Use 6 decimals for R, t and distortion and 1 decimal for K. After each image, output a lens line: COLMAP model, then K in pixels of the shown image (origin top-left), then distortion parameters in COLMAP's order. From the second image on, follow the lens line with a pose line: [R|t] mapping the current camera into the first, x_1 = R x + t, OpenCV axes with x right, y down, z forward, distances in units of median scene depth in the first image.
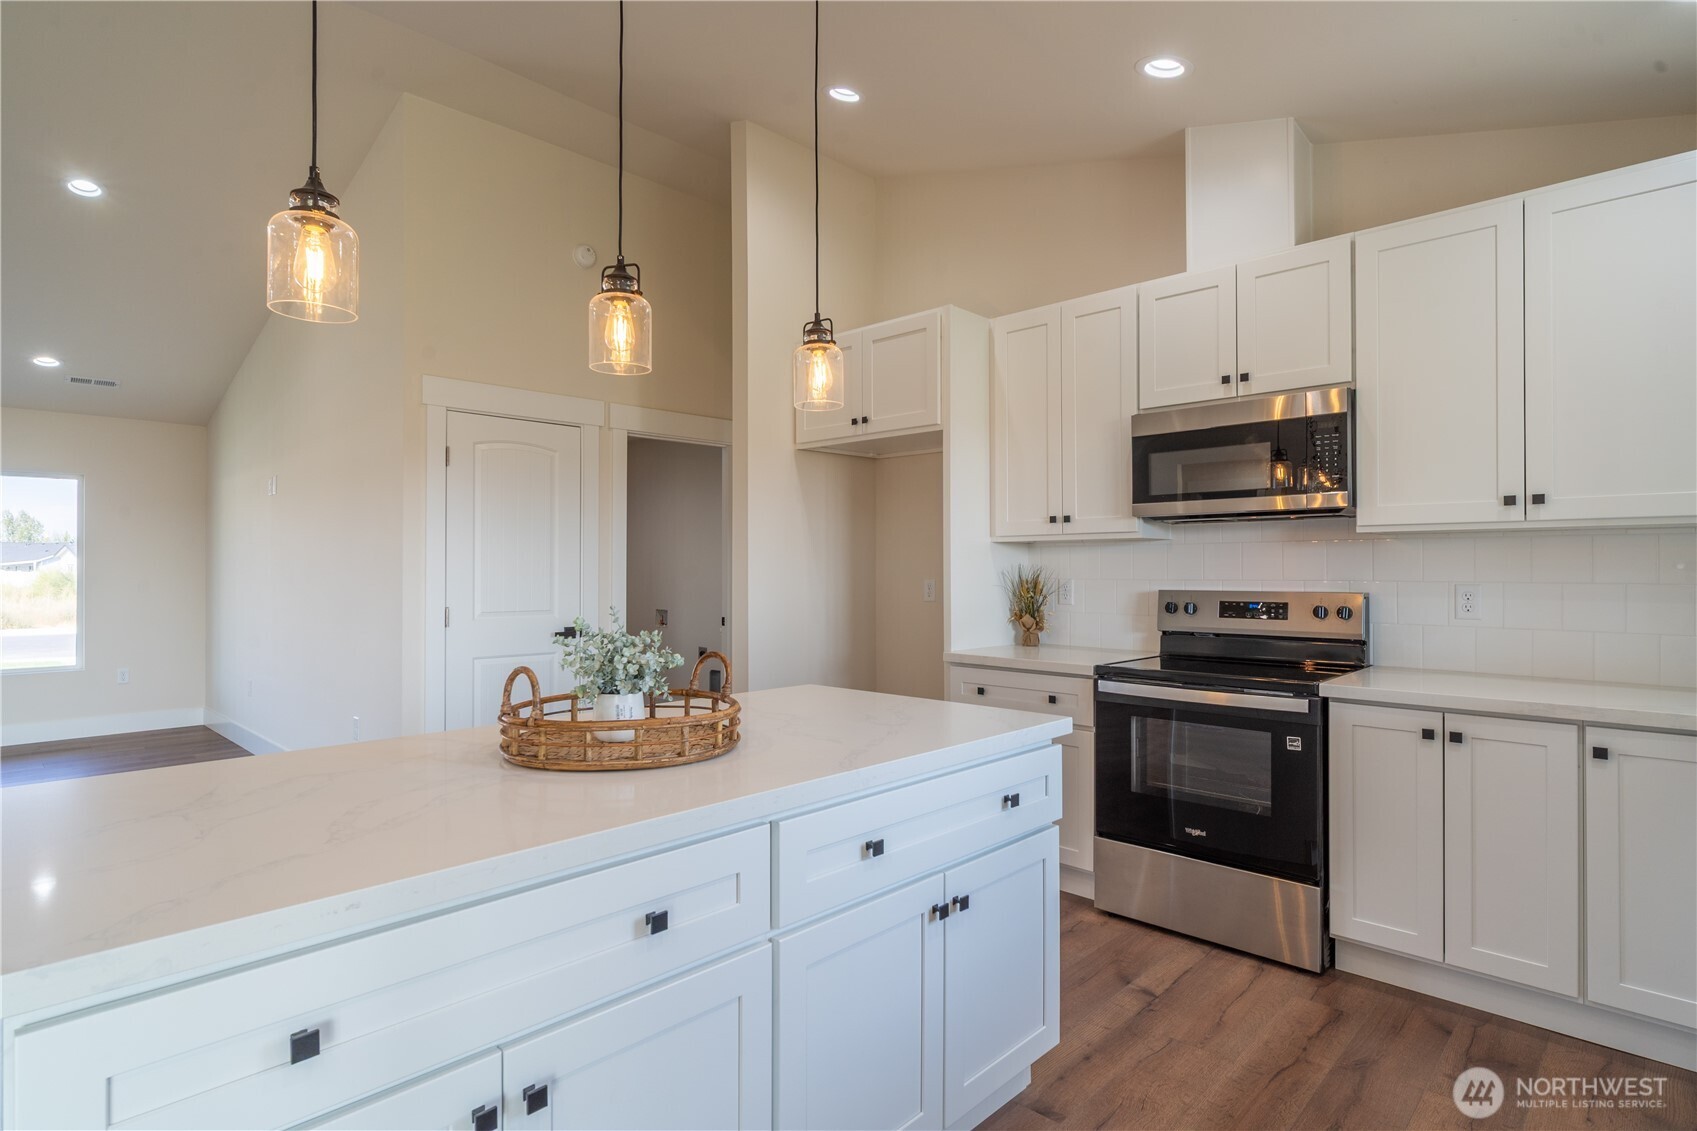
lens RADIAL K [[890.9, 0, 848.5], [0, 890.9, 565.5], [0, 0, 1]] dist [0.013473, -0.000220]
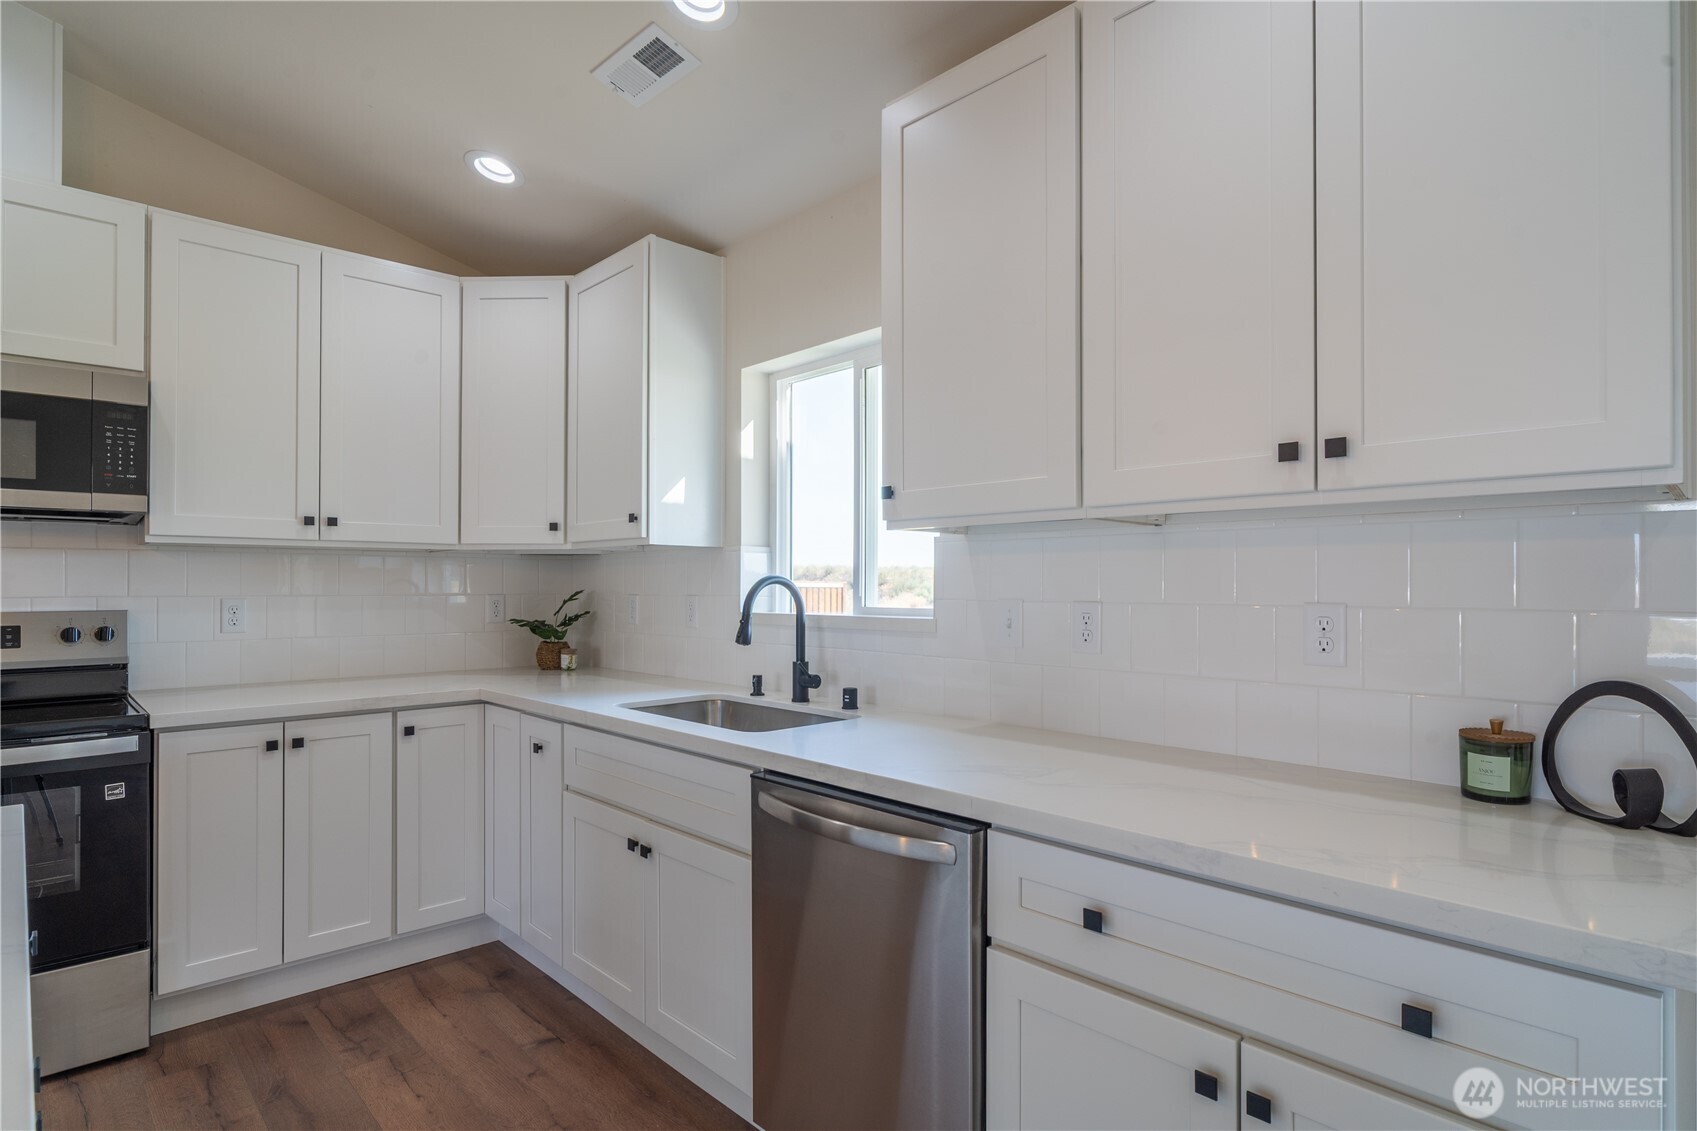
lens RADIAL K [[892.2, 0, 847.7], [0, 892.2, 578.0], [0, 0, 1]] dist [0.005213, 0.000595]
pose [[0.053858, 0.006494, 0.998527, -0.318387], [-0.004440, 0.999971, -0.006264, 0.001462], [-0.998539, -0.004096, 0.053886, 0.282934]]
